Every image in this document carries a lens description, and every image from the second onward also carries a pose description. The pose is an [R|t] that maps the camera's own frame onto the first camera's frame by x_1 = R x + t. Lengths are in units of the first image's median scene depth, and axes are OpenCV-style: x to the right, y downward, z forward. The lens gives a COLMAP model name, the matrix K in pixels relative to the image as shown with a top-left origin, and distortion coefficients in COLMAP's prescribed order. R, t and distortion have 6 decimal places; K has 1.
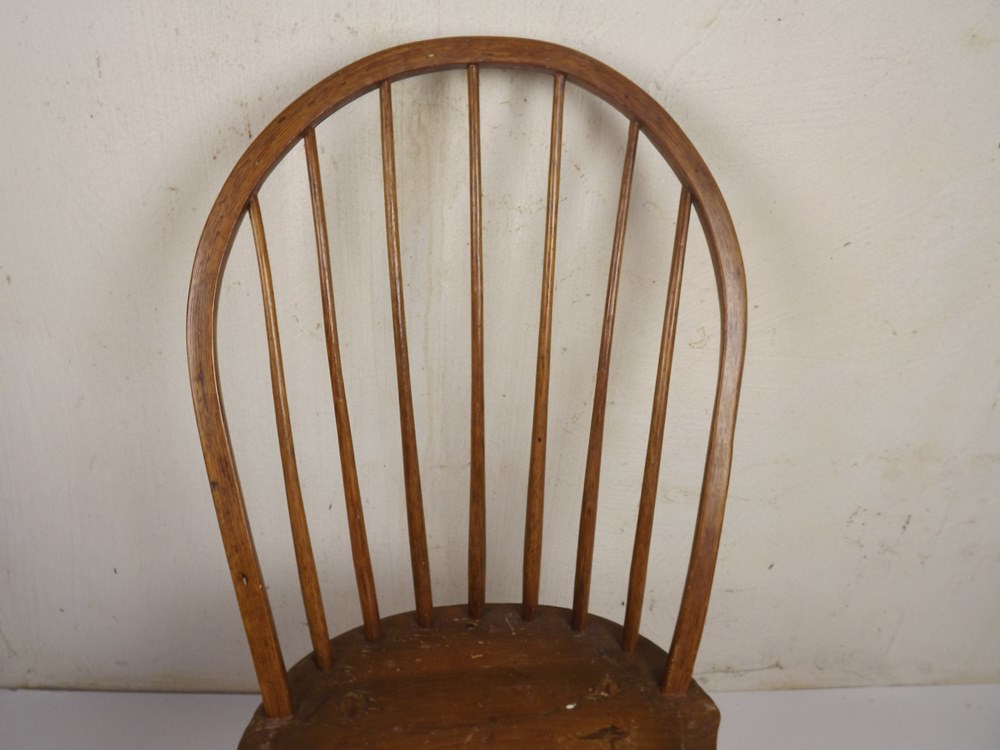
lens RADIAL K [[726.2, 0, 491.8], [0, 726.2, 377.2], [0, 0, 1]] dist [-0.056962, 0.007208]
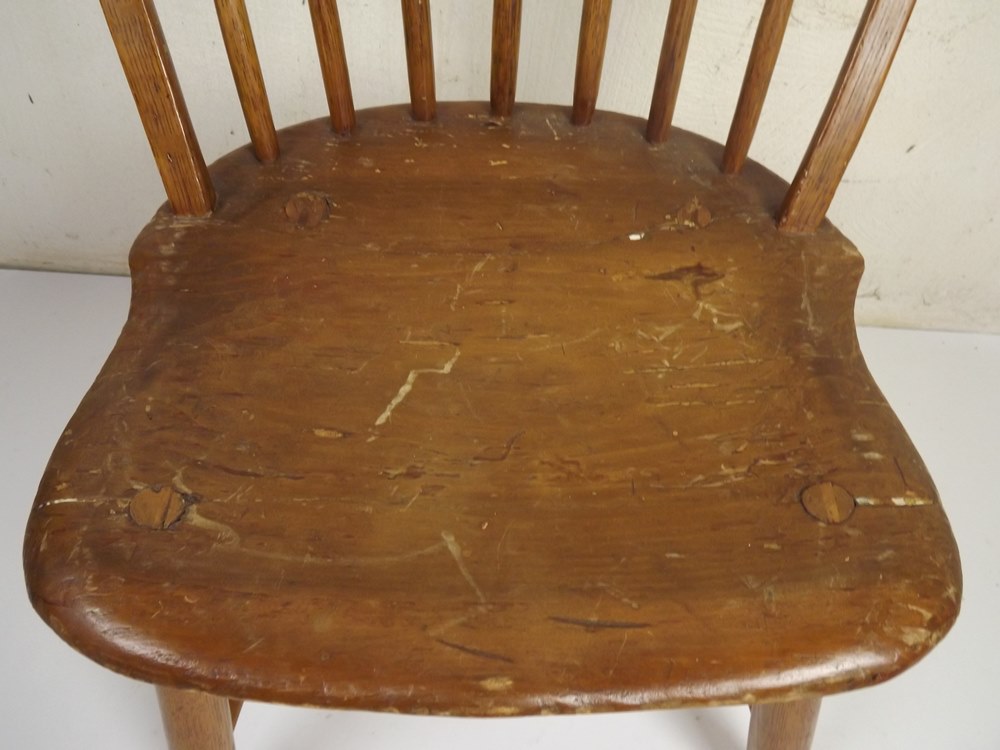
lens RADIAL K [[726.2, 0, 491.8], [0, 726.2, 377.2], [0, 0, 1]] dist [-0.056962, 0.007208]
pose [[0.996777, 0.070112, -0.038977, 0.013117], [-0.048726, 0.915169, 0.400115, 0.313496], [0.063723, -0.396927, 0.915636, 0.329117]]
